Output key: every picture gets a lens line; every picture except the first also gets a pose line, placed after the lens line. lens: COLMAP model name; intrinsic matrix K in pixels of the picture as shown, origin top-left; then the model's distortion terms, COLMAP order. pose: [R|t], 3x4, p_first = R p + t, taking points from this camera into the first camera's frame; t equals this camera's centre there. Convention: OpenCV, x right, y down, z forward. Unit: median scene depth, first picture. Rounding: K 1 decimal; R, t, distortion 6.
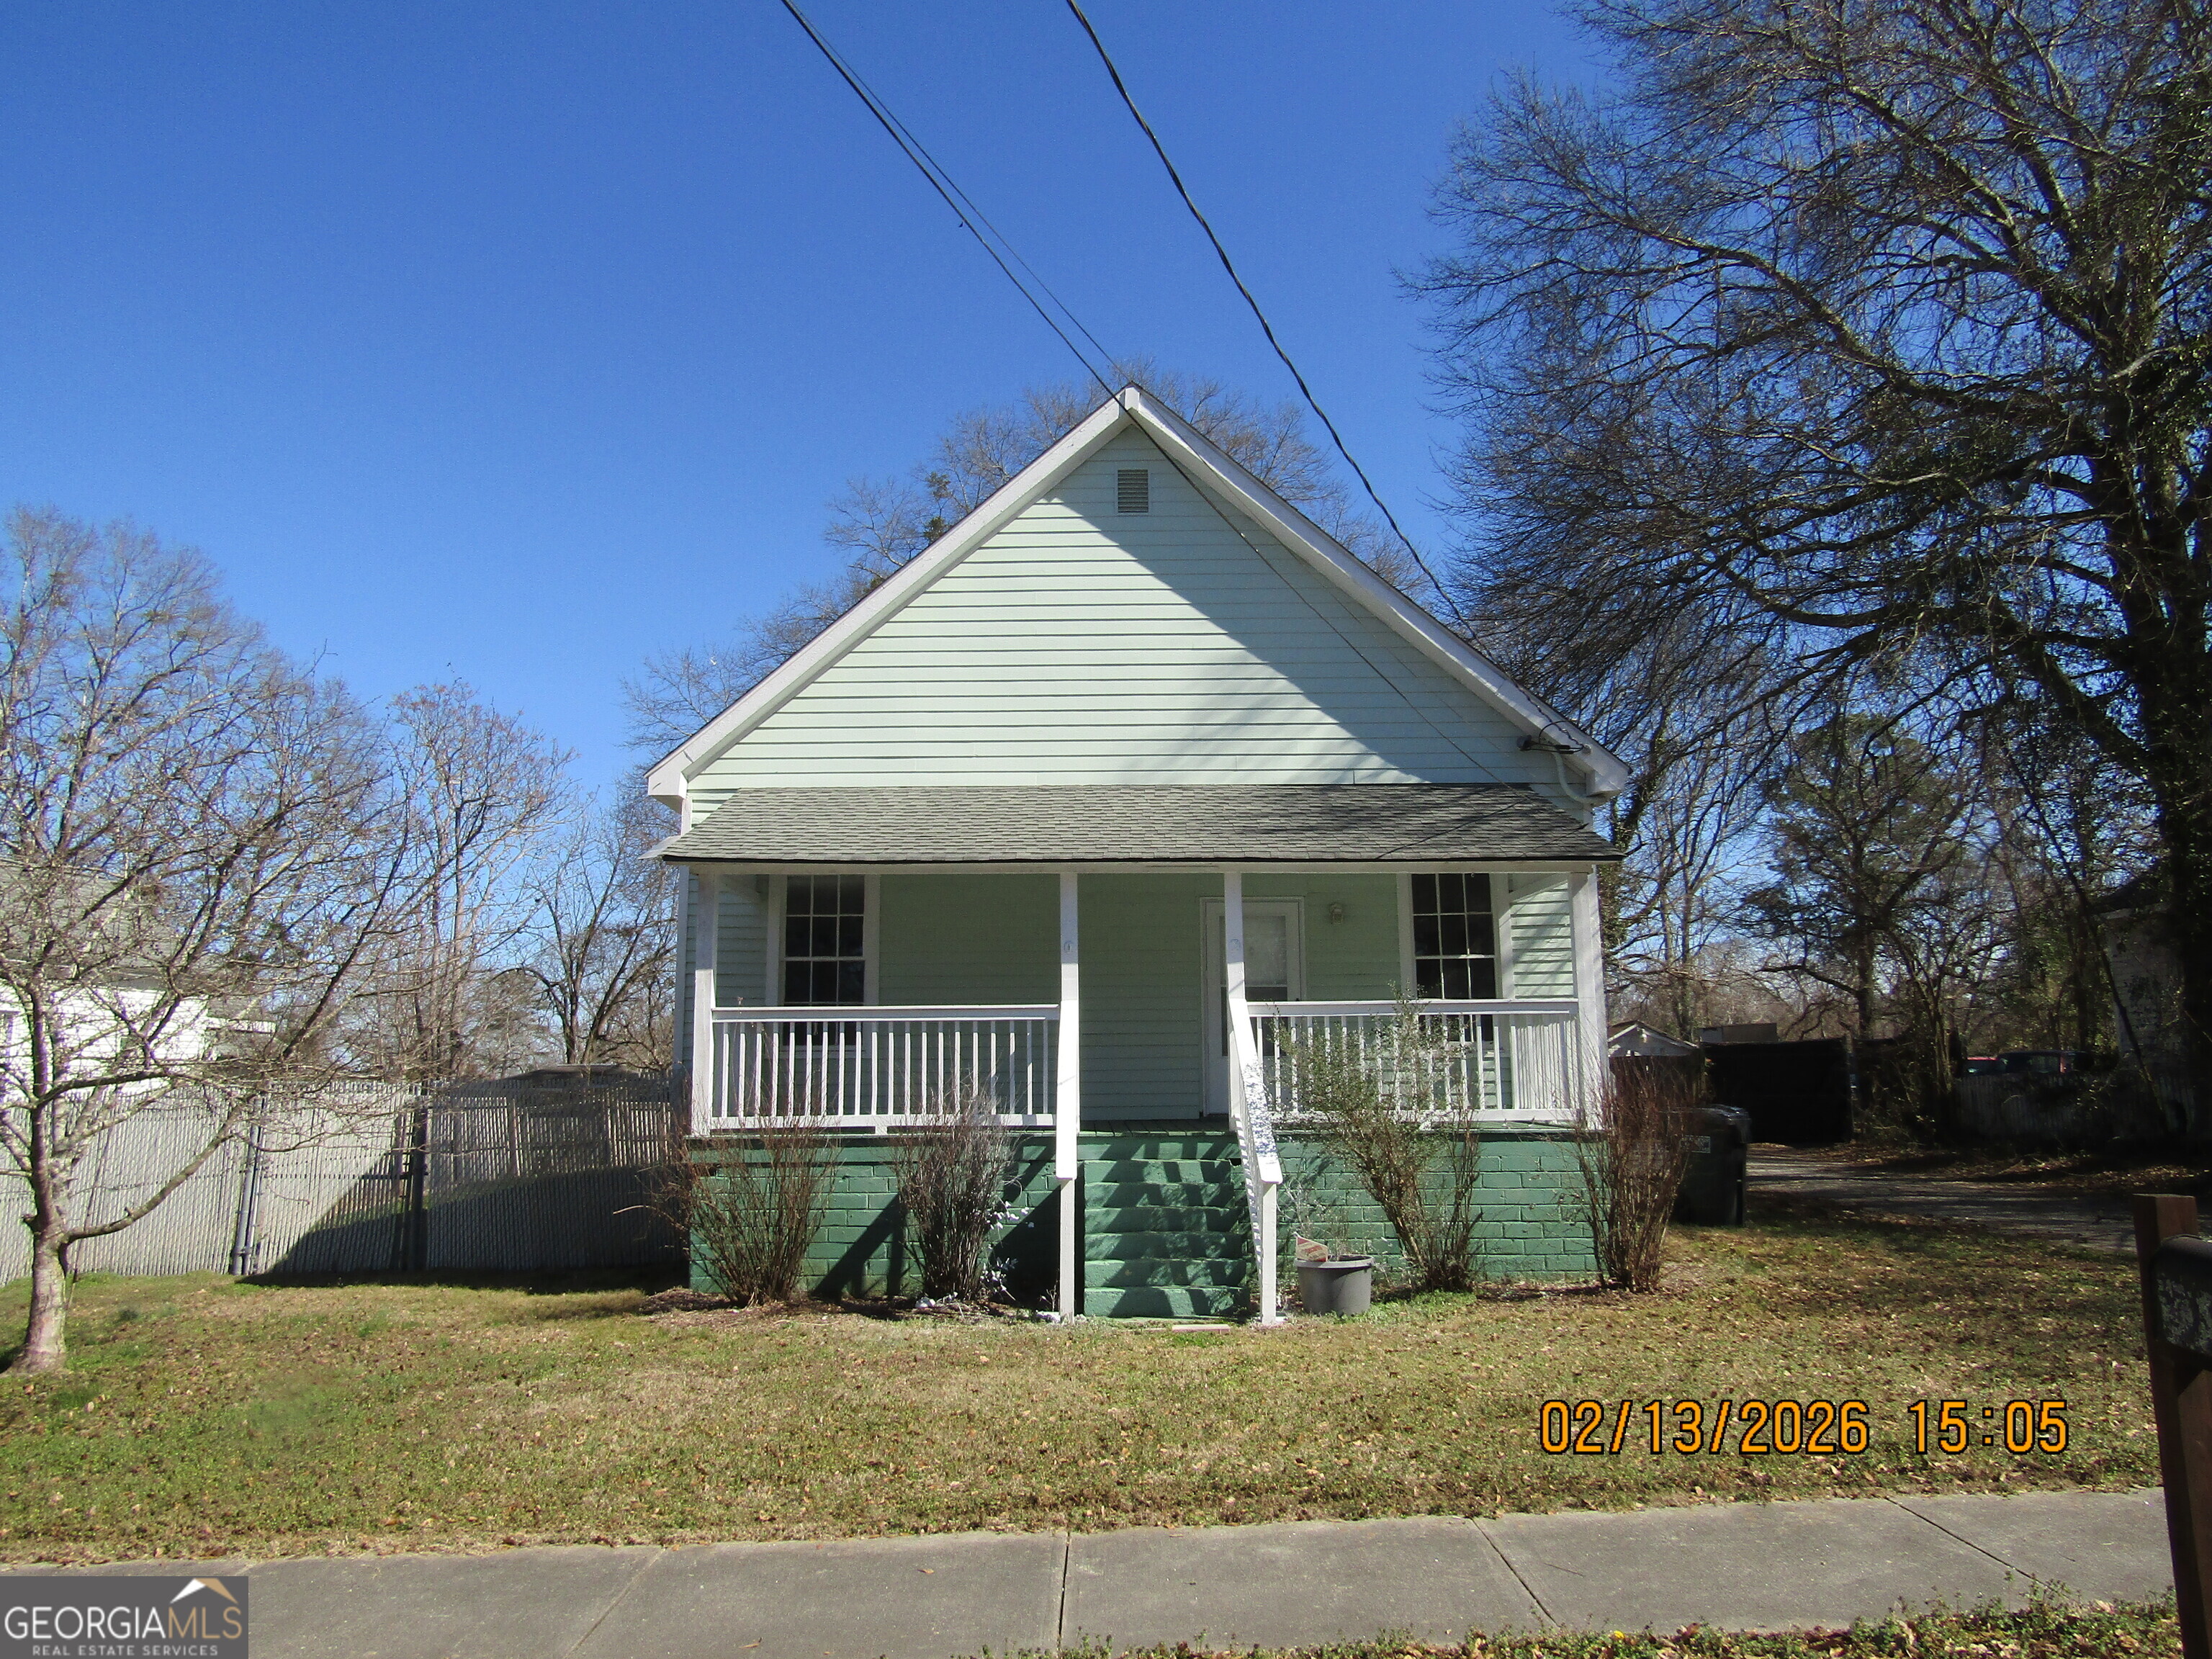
lens RADIAL K [[1536.2, 0, 1106.0], [0, 1536.2, 829.5], [0, 0, 1]] dist [-0.006101, -0.002102]
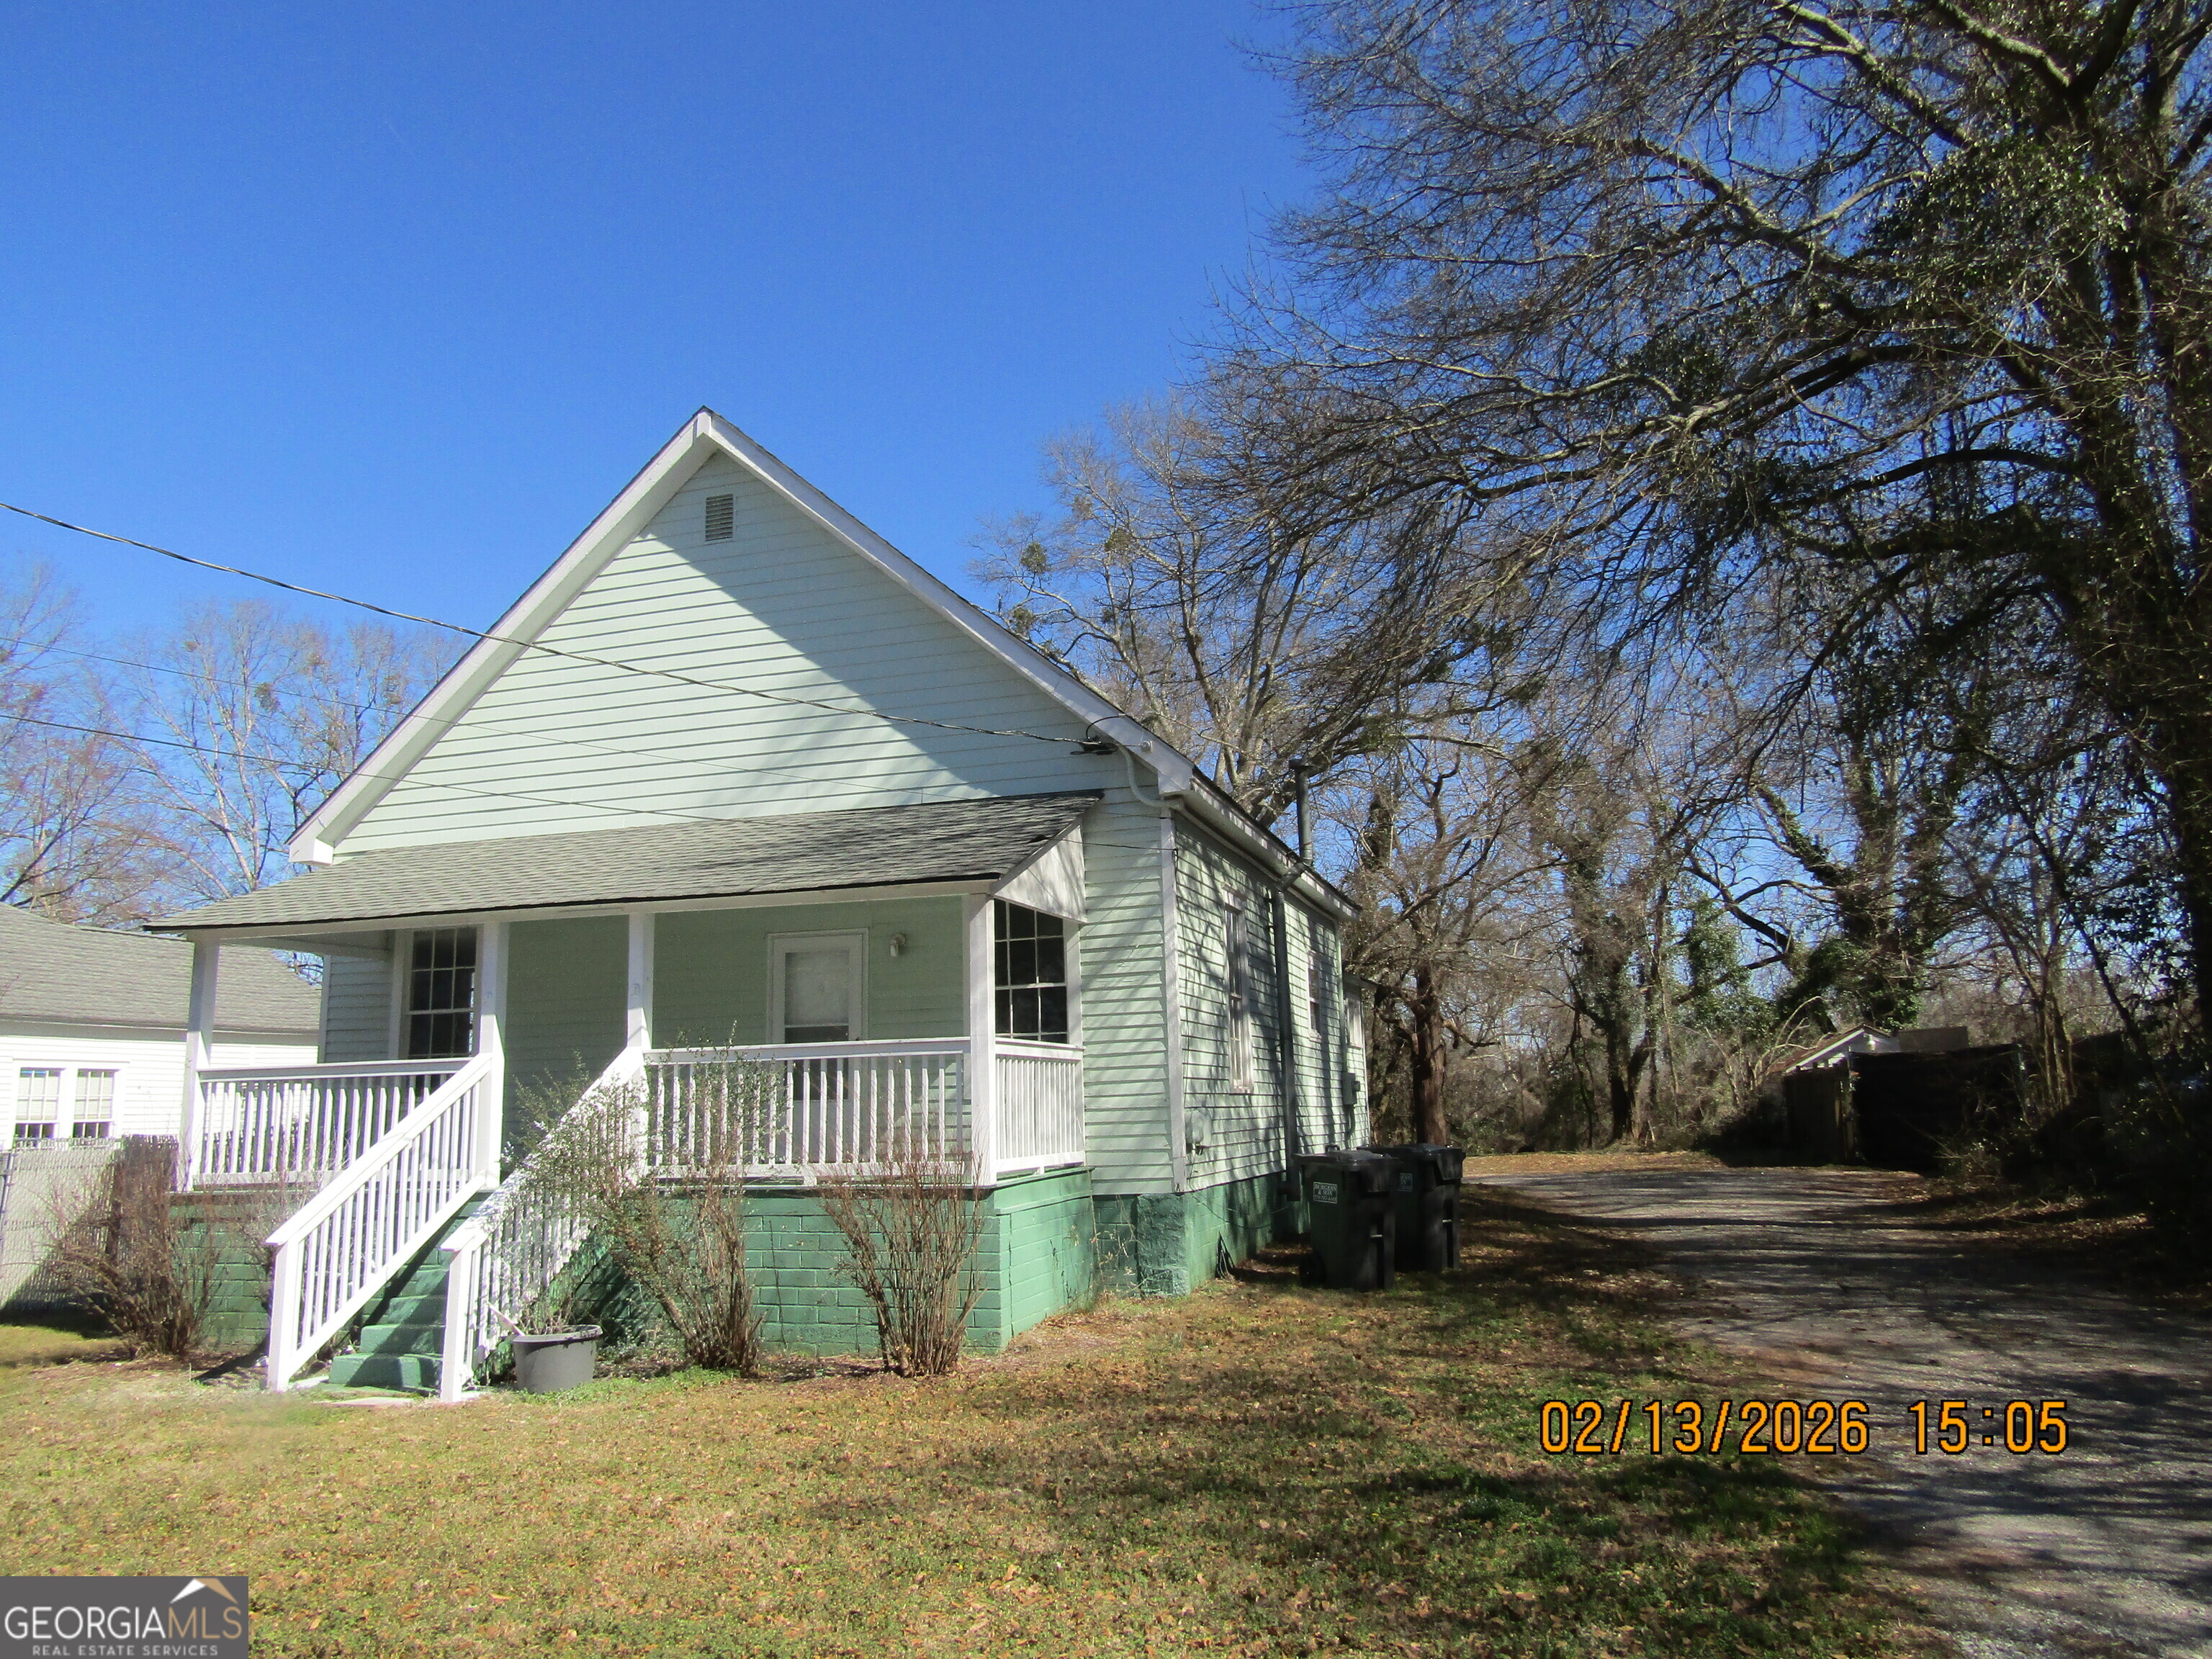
lens RADIAL K [[1563.1, 0, 1107.8], [0, 1563.1, 815.3], [0, 0, 1]] dist [-0.014355, 0.001506]
pose [[0.958137, -0.068999, -0.277870, 0.529129], [0.064053, 0.997585, -0.026848, 0.009905], [0.279052, 0.007925, 0.960243, 0.125421]]
